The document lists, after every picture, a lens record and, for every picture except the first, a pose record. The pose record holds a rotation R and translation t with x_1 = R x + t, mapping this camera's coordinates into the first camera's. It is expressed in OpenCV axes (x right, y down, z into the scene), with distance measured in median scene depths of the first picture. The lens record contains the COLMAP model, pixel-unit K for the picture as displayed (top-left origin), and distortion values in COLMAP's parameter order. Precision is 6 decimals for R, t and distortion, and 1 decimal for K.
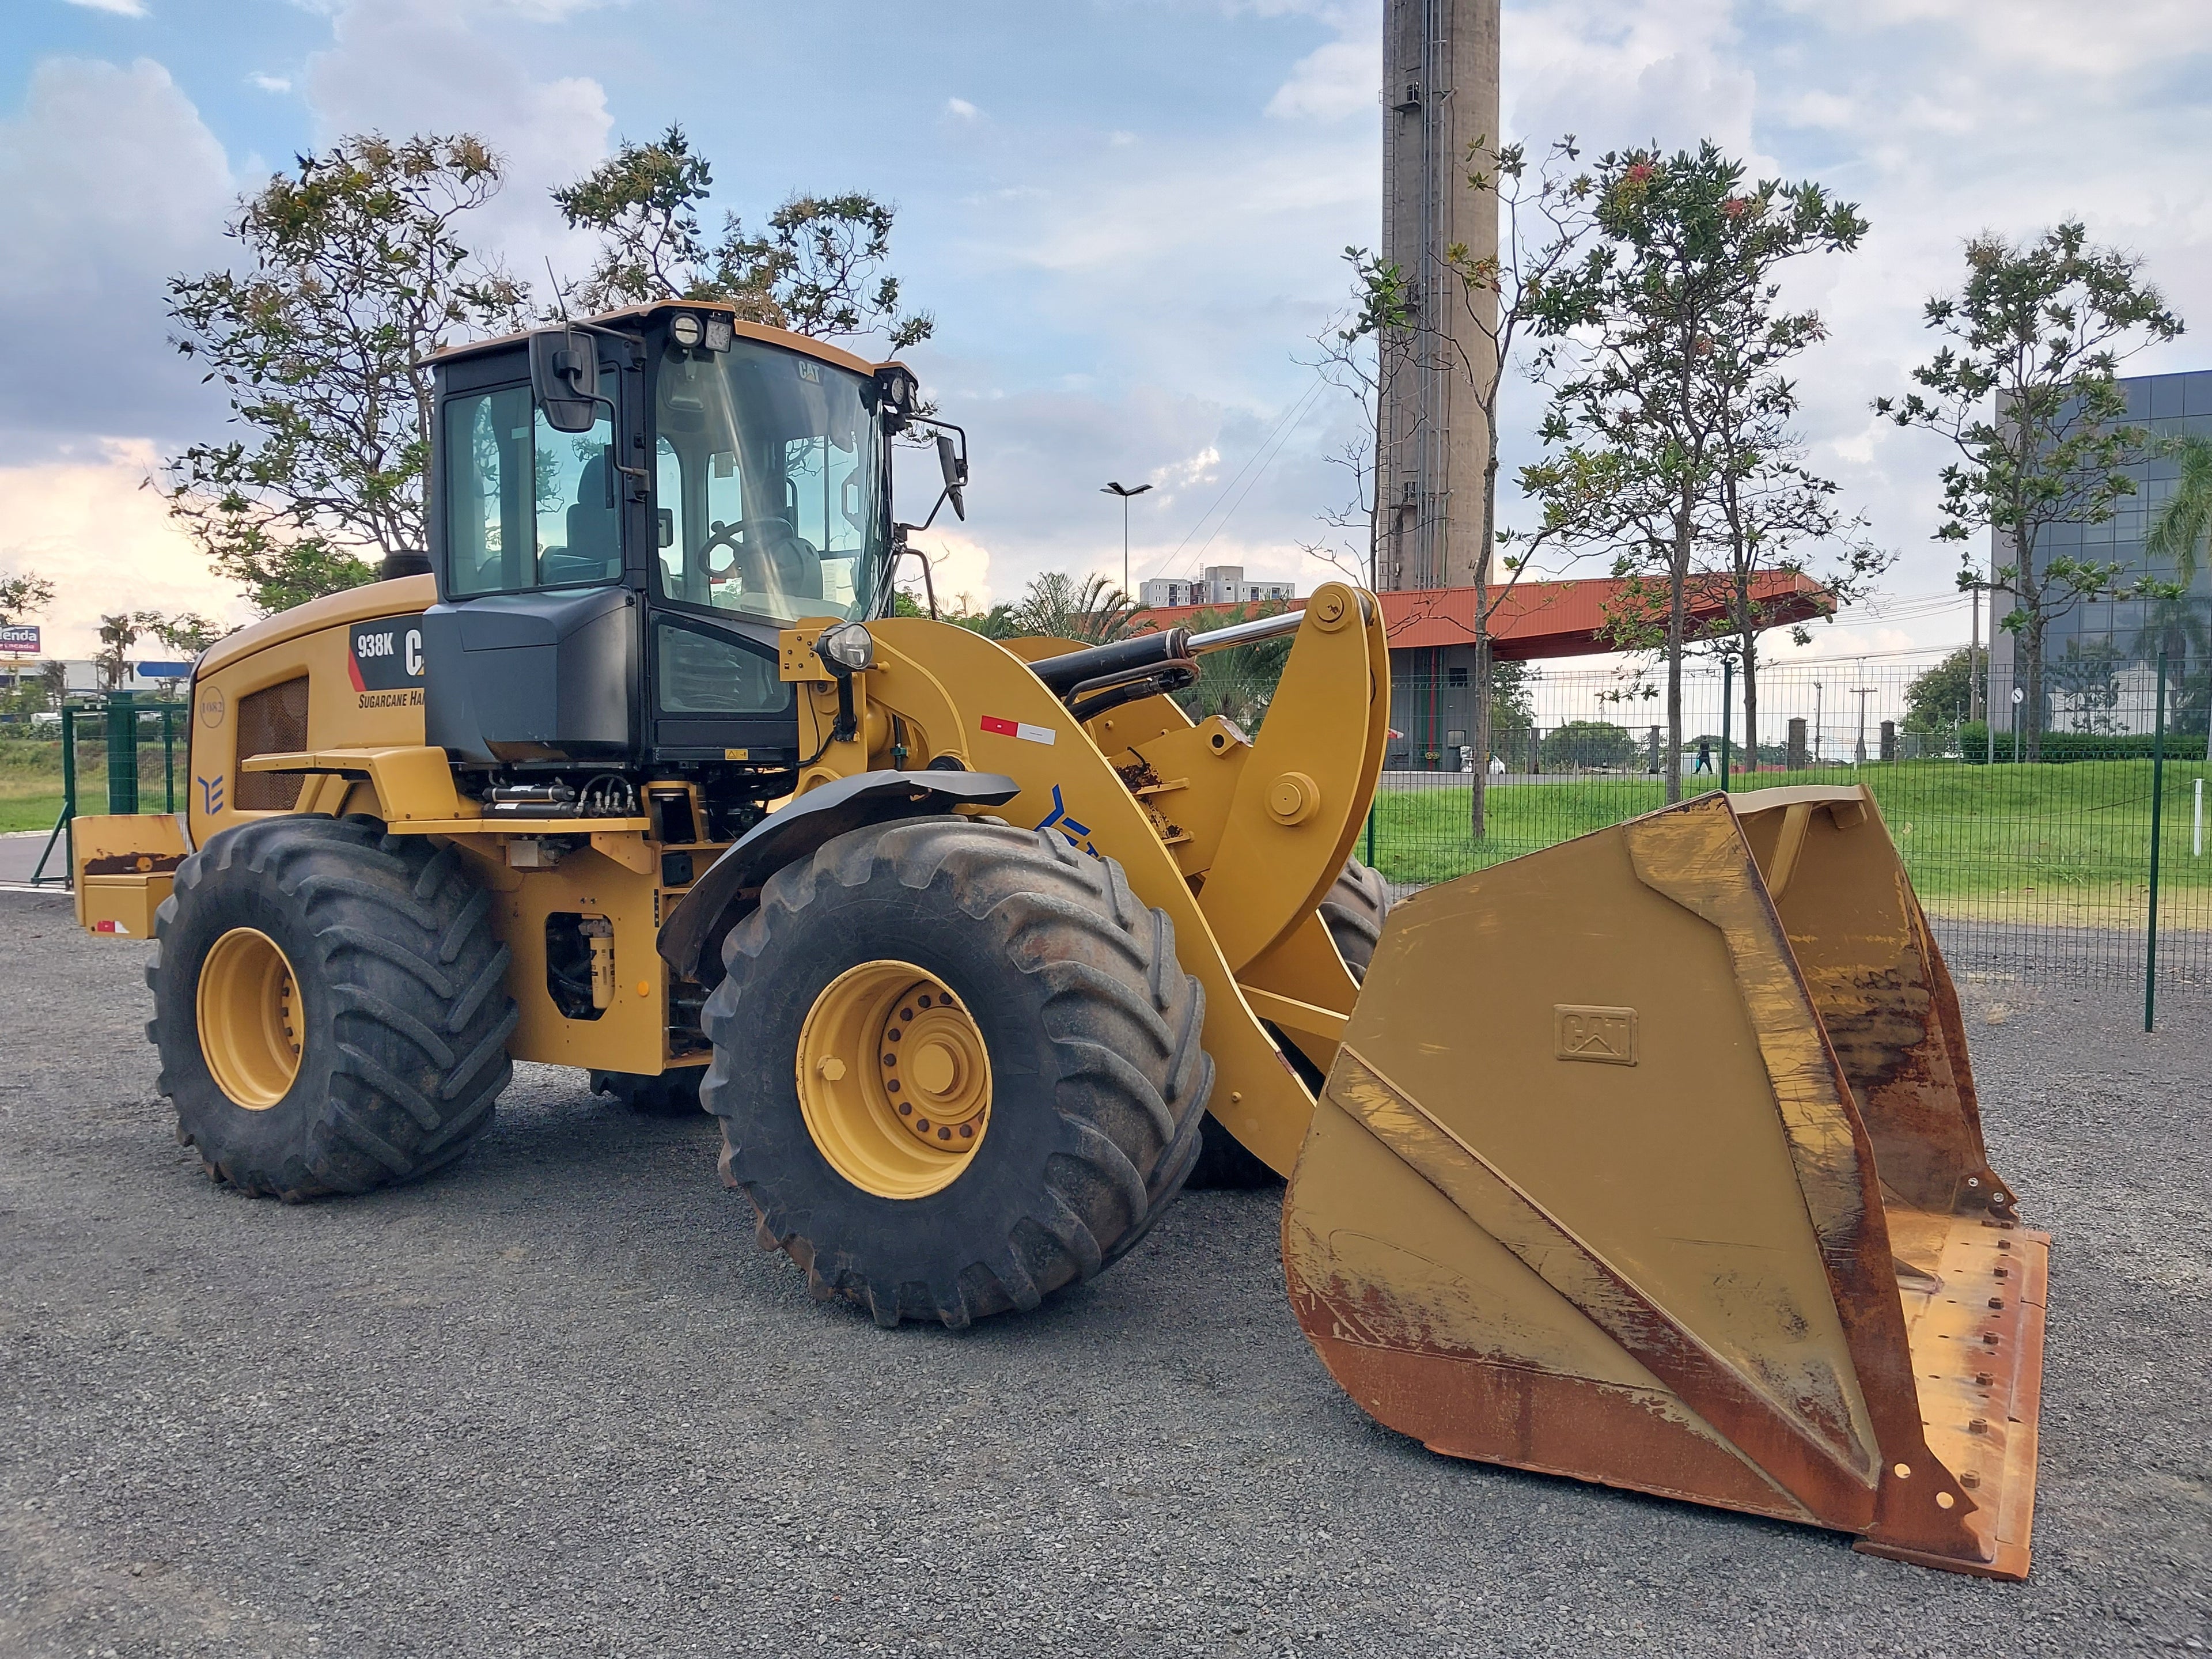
lens RADIAL K [[1721.6, 0, 1106.5], [0, 1721.6, 835.6], [0, 0, 1]] dist [-0.013972, -0.008754]
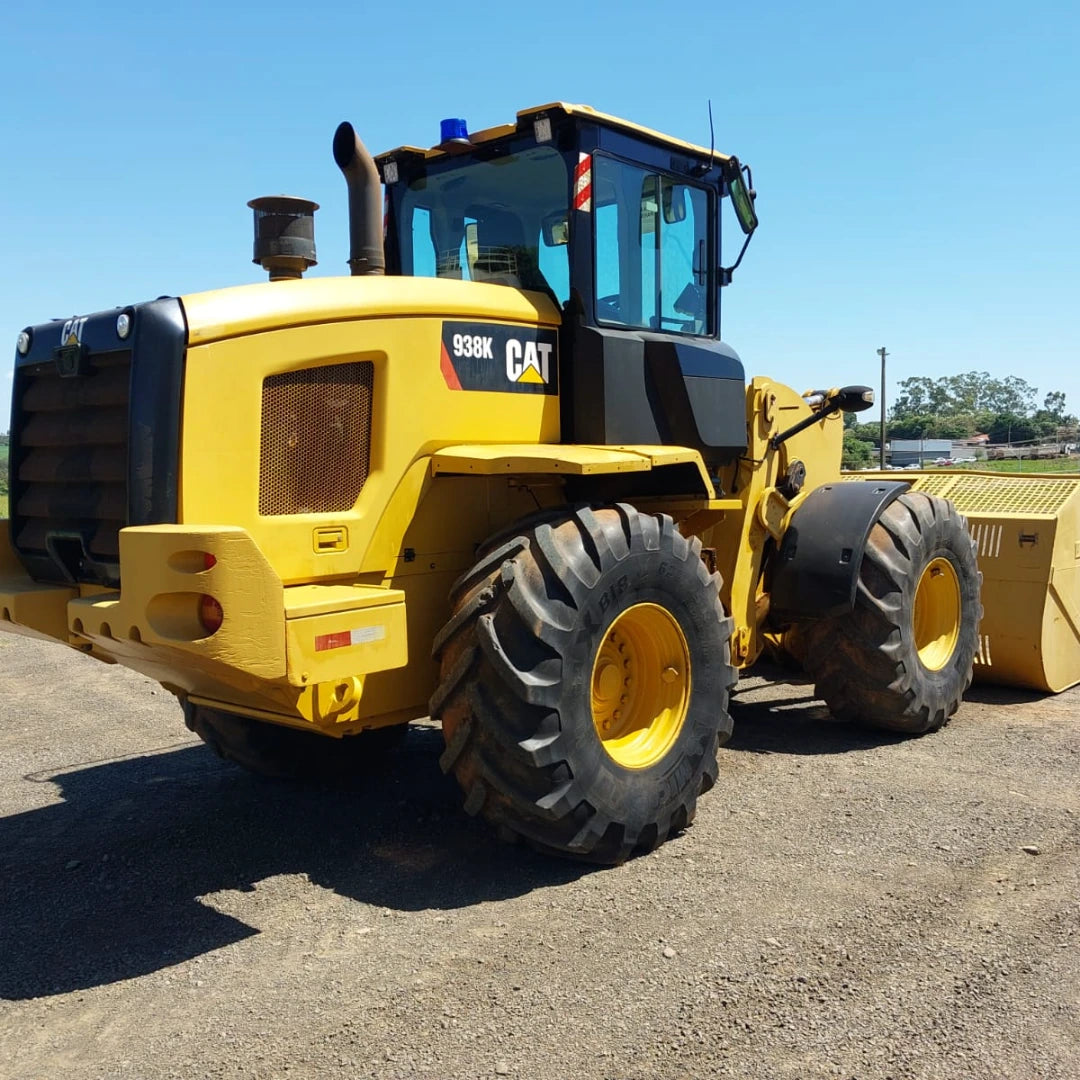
lens RADIAL K [[1118.4, 0, 539.0], [0, 1118.4, 555.0], [0, 0, 1]] dist [0.015551, 0.000000]
pose [[0.187442, -0.068609, 0.979877, -1.123562], [0.036482, 0.997356, 0.062855, -0.027354], [-0.981598, 0.023966, 0.189449, 0.862934]]
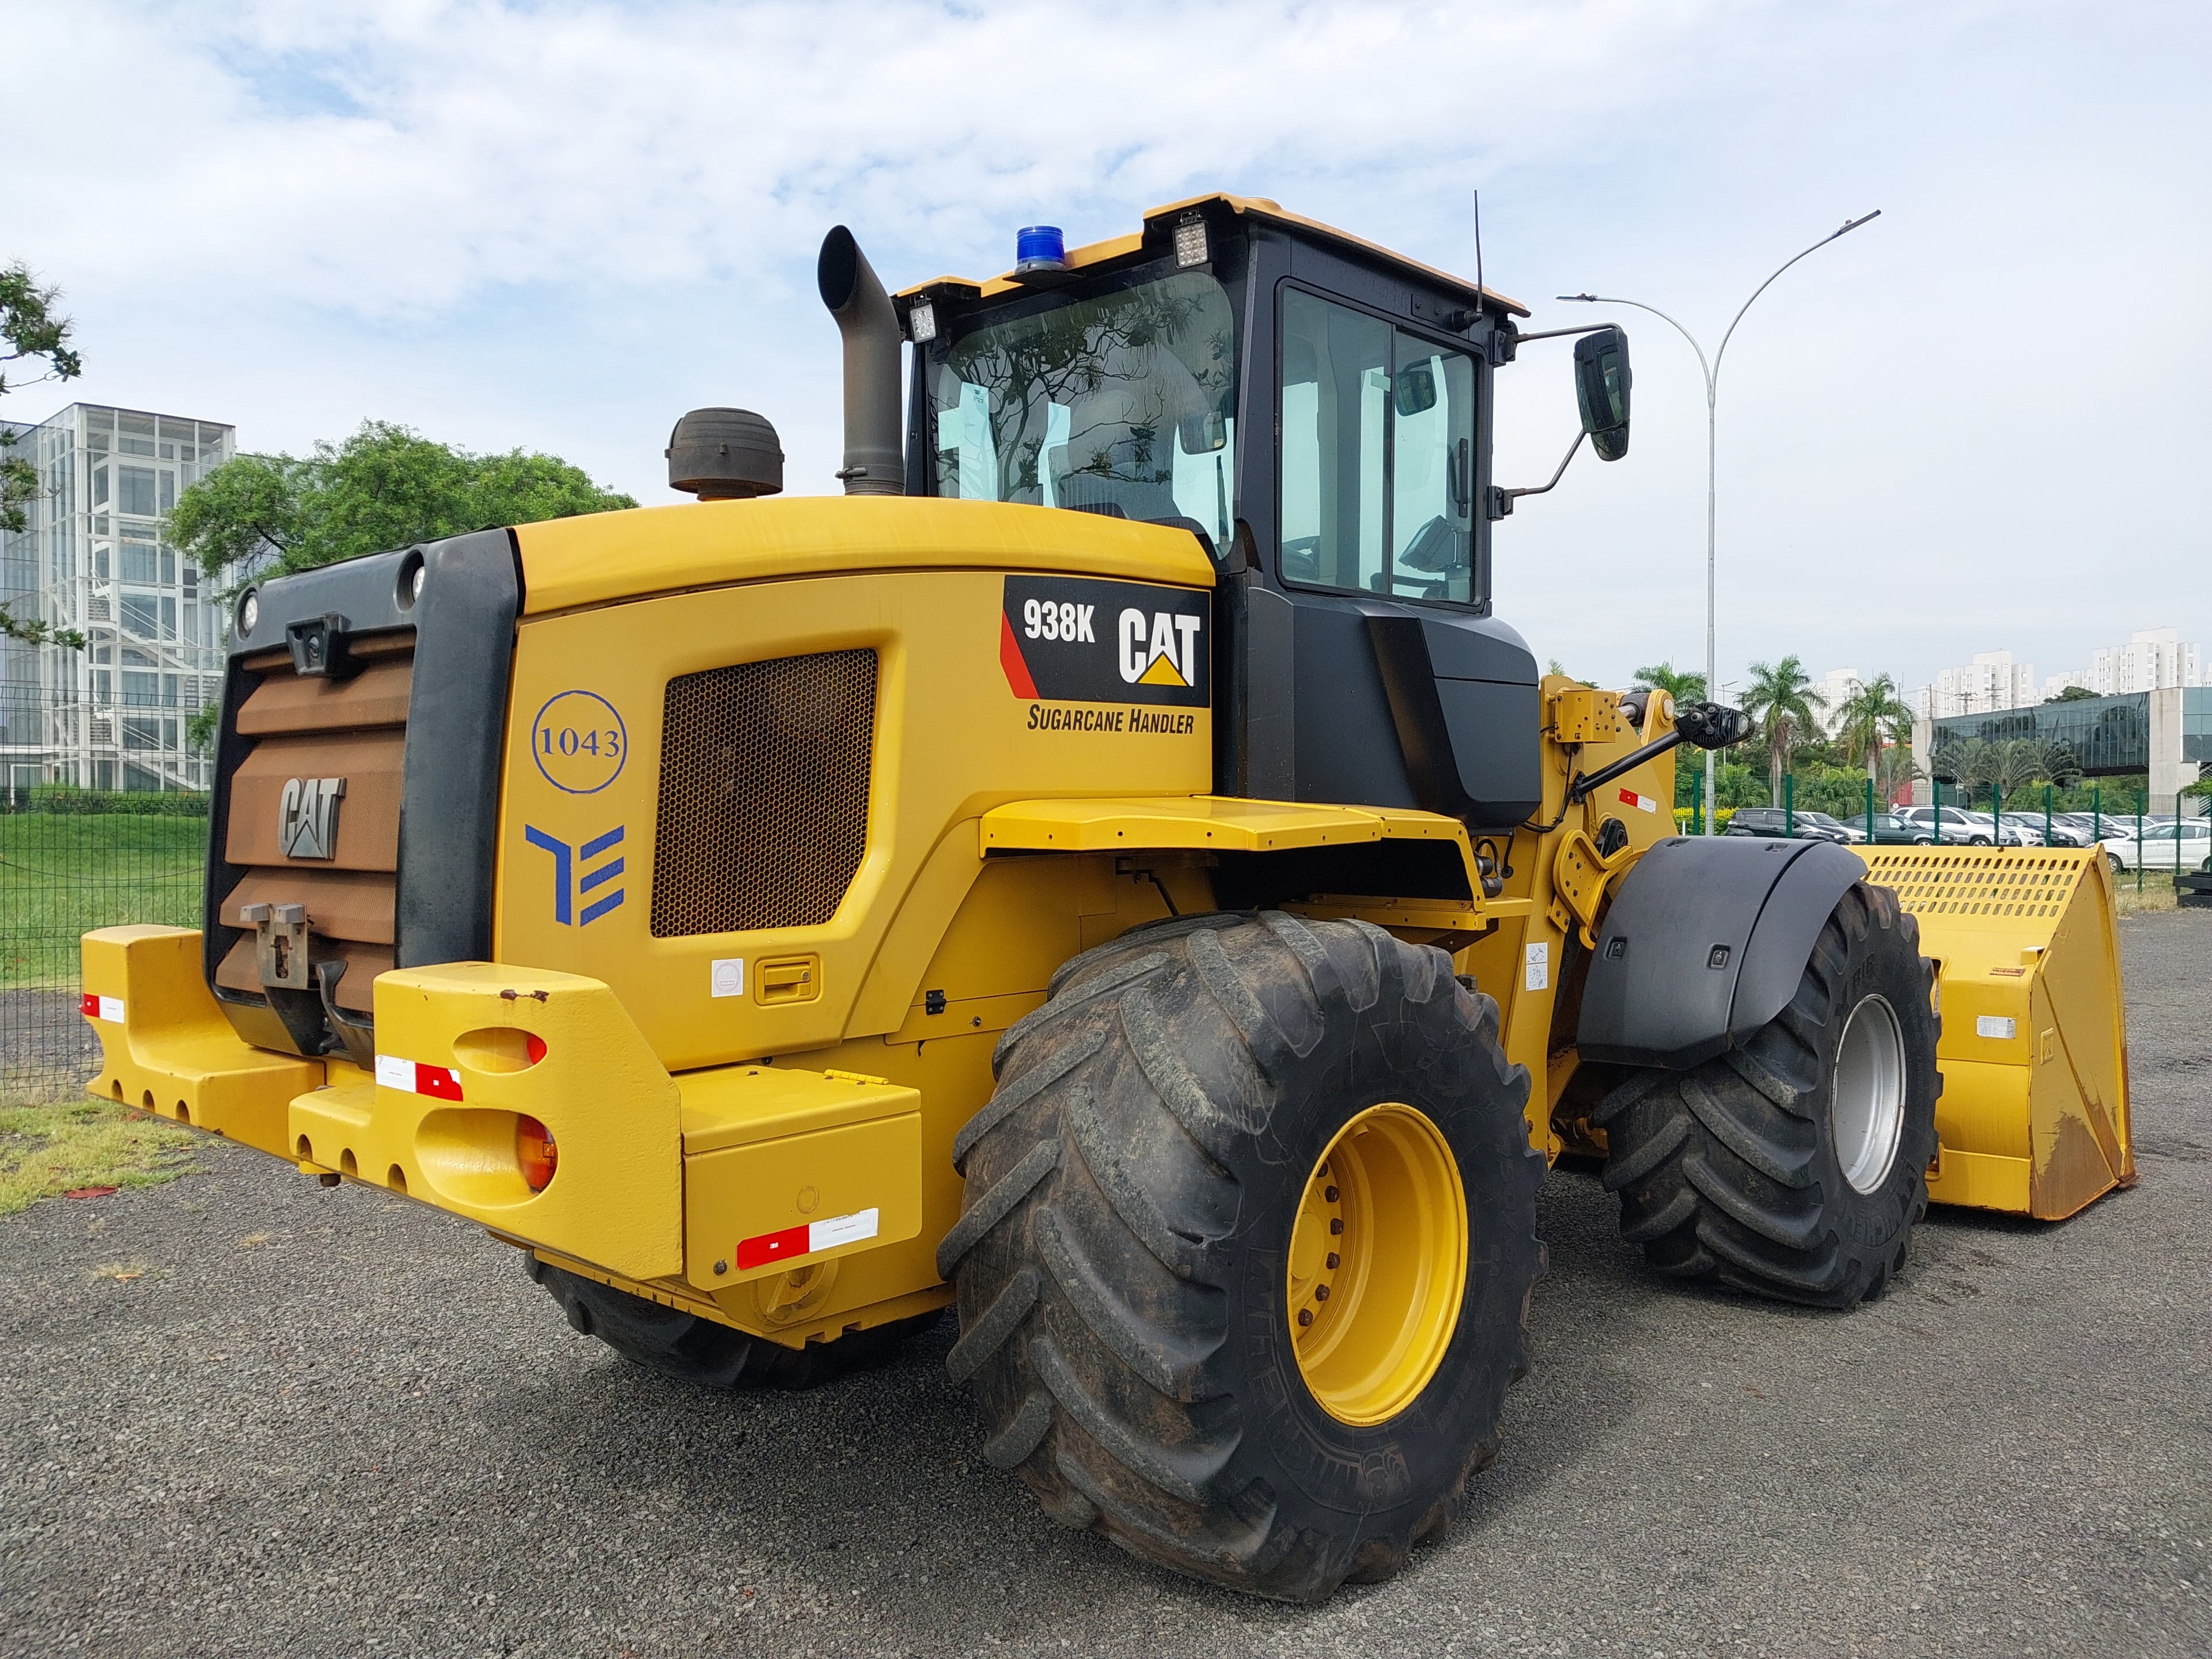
lens RADIAL K [[1721.6, 0, 1116.5], [0, 1721.6, 830.1], [0, 0, 1]] dist [-0.013972, -0.008754]
pose [[0.207996, -0.009000, 0.978088, -1.015649], [0.022245, 0.999743, 0.004468, -0.044851], [-0.977877, 0.020828, 0.208142, 0.891144]]
